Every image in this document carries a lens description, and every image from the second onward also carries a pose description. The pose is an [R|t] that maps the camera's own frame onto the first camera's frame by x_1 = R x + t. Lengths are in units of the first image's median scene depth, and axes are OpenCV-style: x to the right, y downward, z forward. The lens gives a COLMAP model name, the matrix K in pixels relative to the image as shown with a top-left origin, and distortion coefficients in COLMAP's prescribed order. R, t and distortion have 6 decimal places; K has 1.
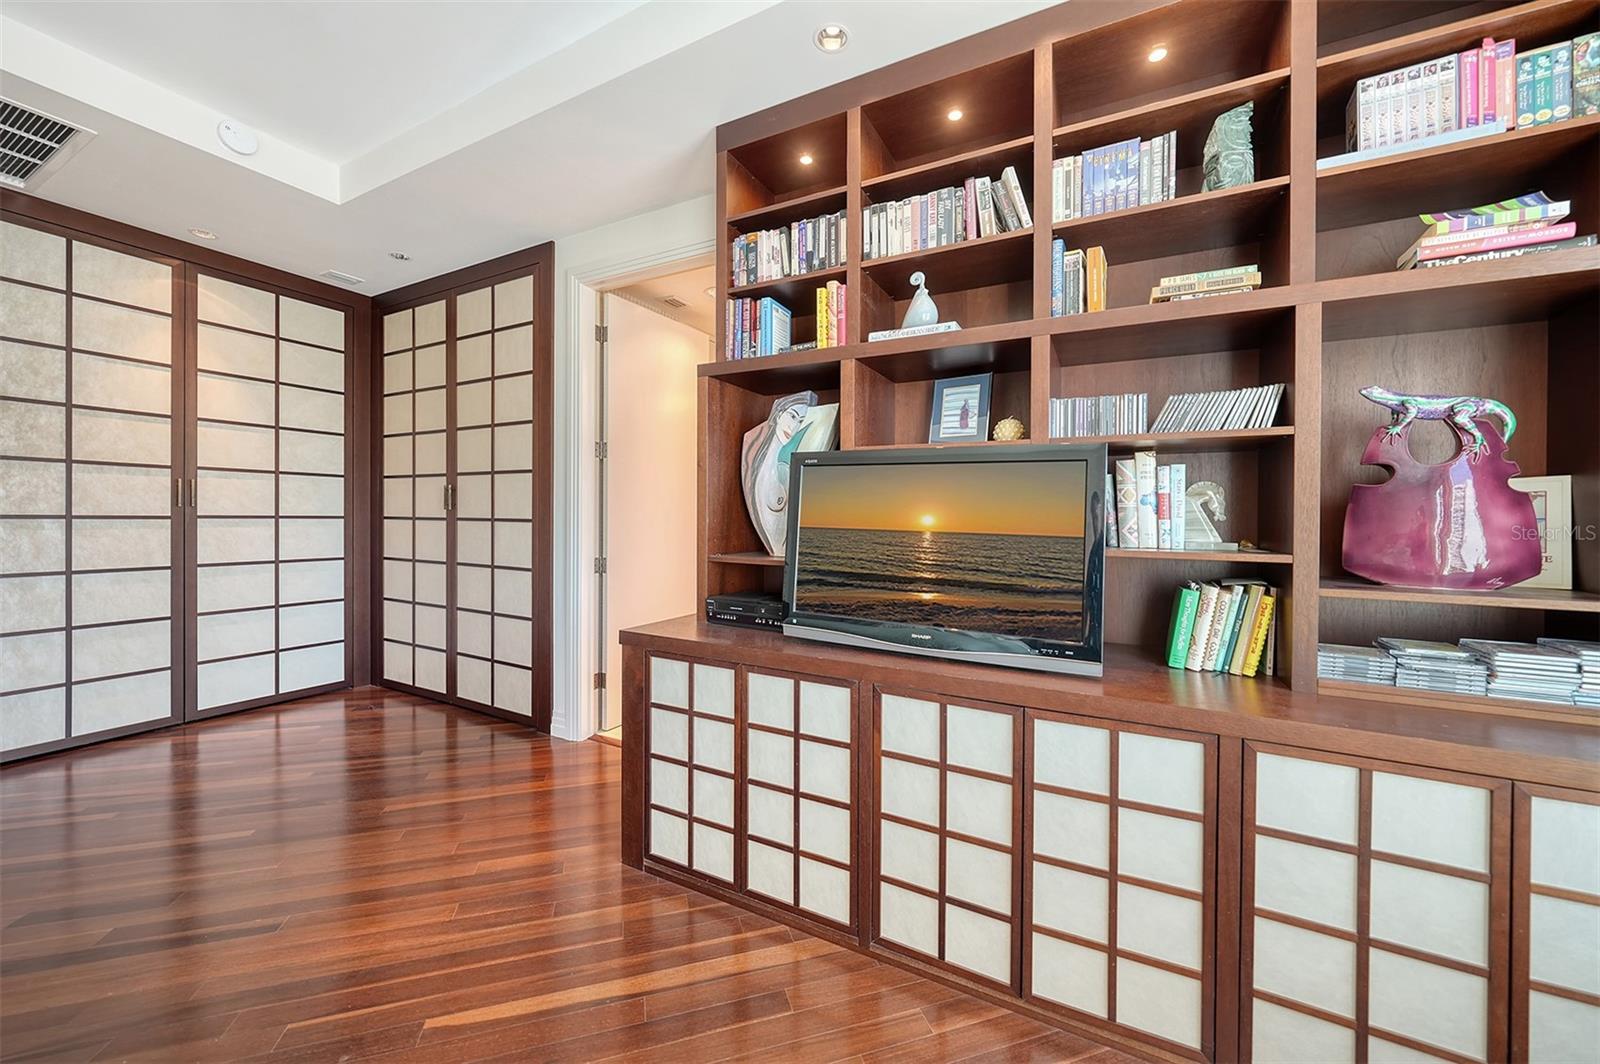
lens RADIAL K [[583.6, 0, 801.3], [0, 583.6, 527.0], [0, 0, 1]] dist [-0.009006, 0.000210]
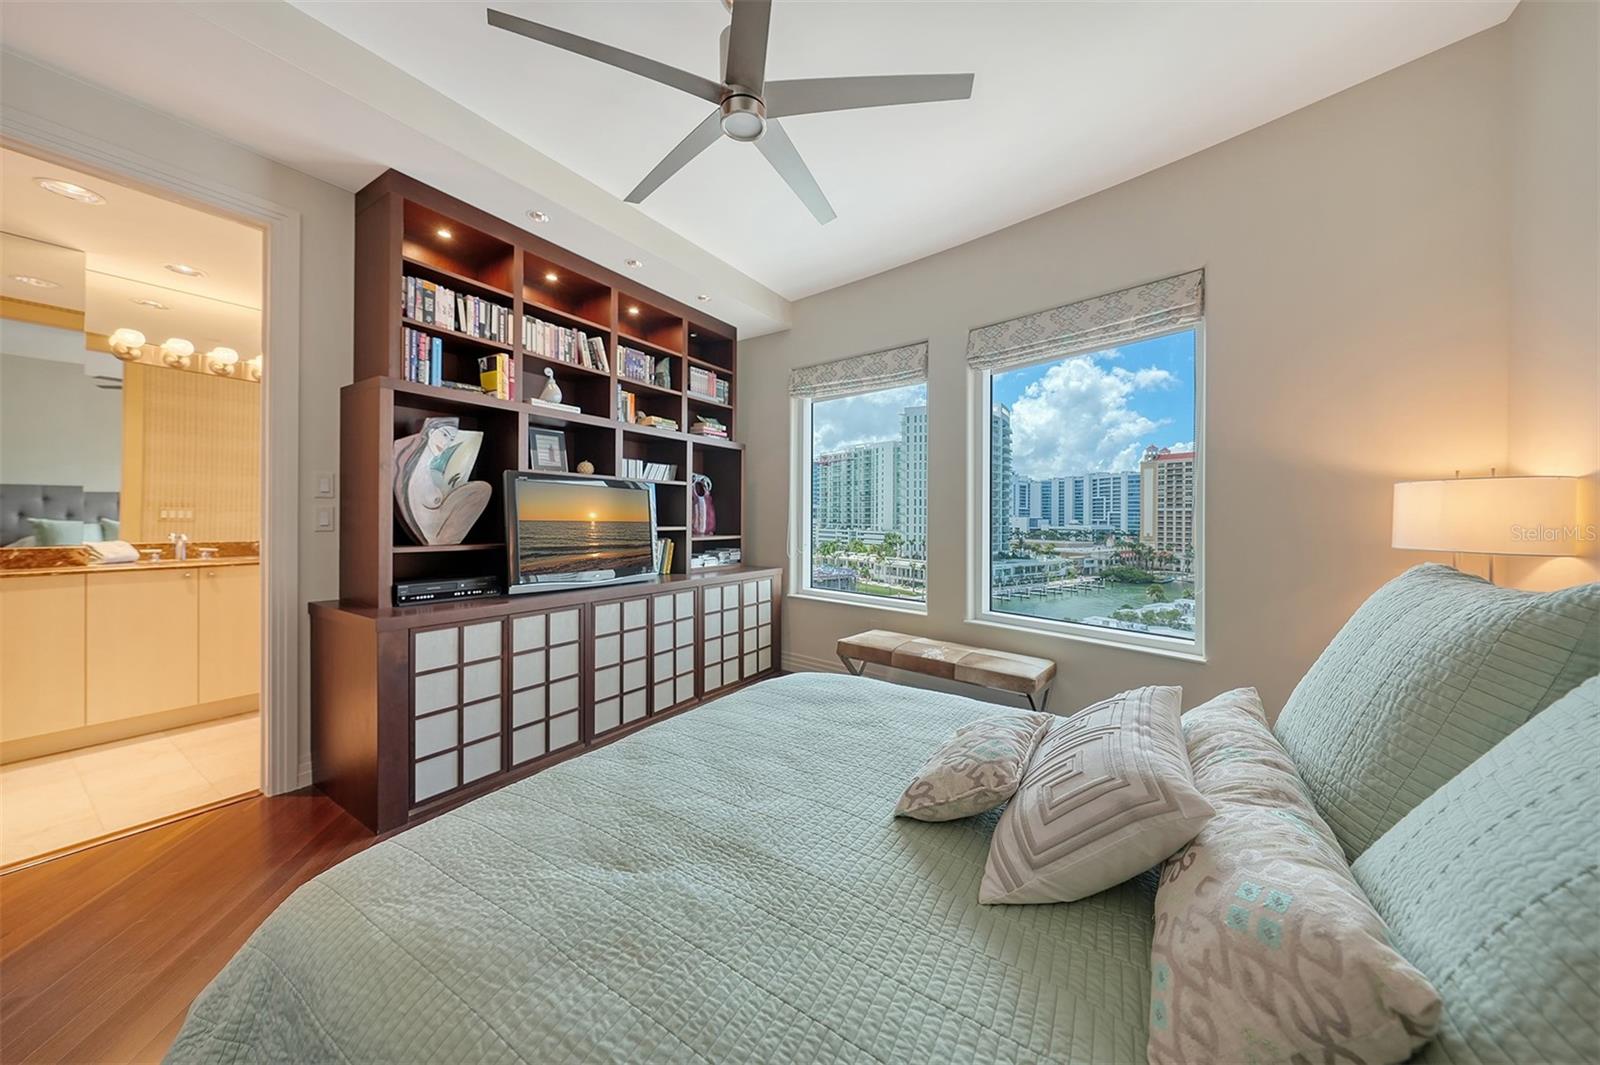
lens RADIAL K [[551.3, 0, 806.4], [0, 551.3, 524.6], [0, 0, 1]] dist [0.000012, -0.000032]
pose [[0.086897, -0.023250, 0.995946, -1.421486], [0.006853, 0.999718, 0.022740, -0.018245], [-0.996194, 0.004849, 0.087032, 0.131404]]
